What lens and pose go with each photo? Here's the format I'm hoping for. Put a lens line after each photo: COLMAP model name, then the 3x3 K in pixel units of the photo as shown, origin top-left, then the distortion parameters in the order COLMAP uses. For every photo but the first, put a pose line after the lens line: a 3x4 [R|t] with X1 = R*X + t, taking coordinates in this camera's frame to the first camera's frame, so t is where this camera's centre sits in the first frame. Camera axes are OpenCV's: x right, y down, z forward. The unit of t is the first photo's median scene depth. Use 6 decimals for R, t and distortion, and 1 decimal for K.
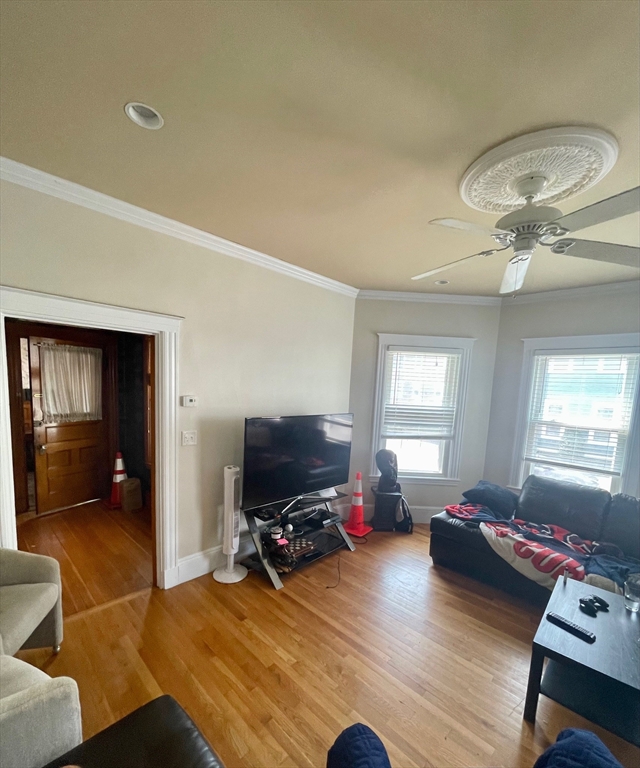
lens RADIAL K [[350.9, 0, 324.2], [0, 350.9, 424.8], [0, 0, 1]] dist [-0.001100, 0.002371]
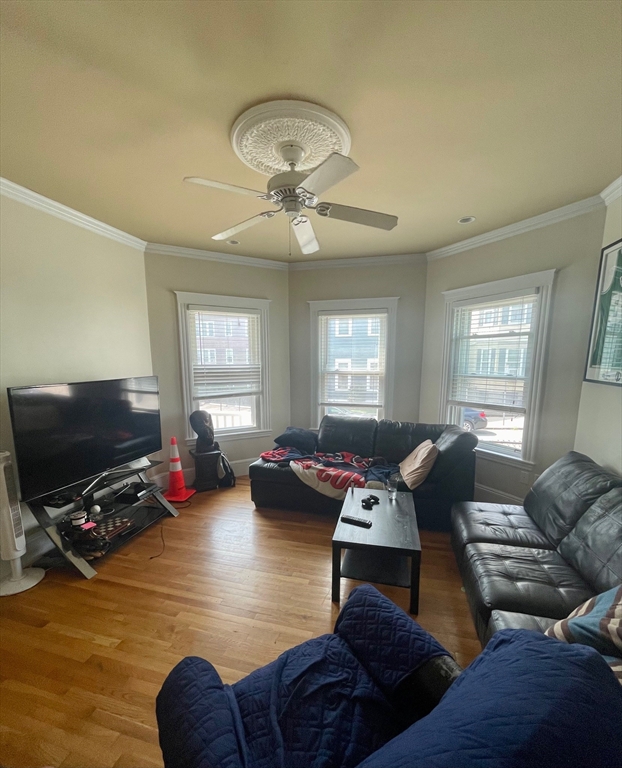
lens RADIAL K [[337.8, 0, 314.9], [0, 337.8, 411.3], [0, 0, 1]] dist [0.000509, 0.000522]
pose [[0.876038, -0.125581, 0.465605, 0.020832], [0.096687, 0.991632, 0.085541, 0.029707], [-0.472451, -0.029919, 0.880849, -0.010276]]
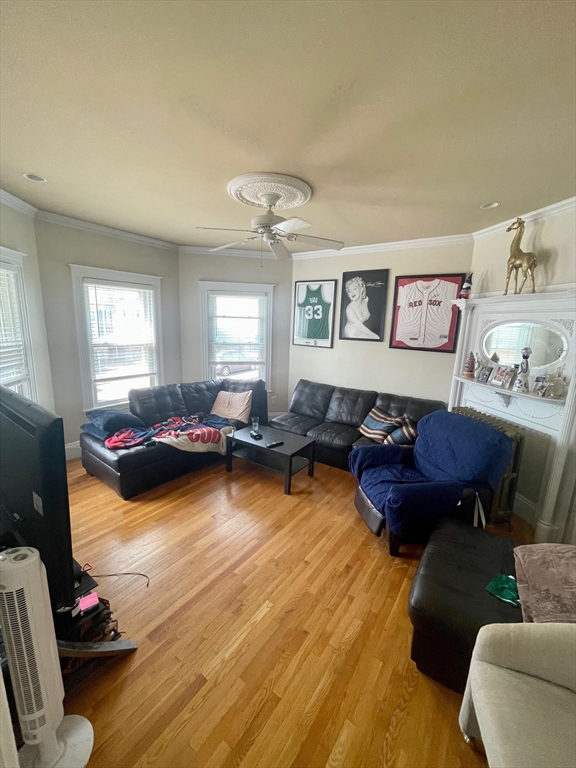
lens RADIAL K [[313.2, 0, 288.5], [0, 313.2, 380.9], [0, 0, 1]] dist [-0.002862, 0.000729]
pose [[-0.149282, -0.233396, 0.960854, -0.582554], [0.069613, 0.966851, 0.245668, -0.128931], [-0.986341, 0.103562, -0.128086, 0.693774]]
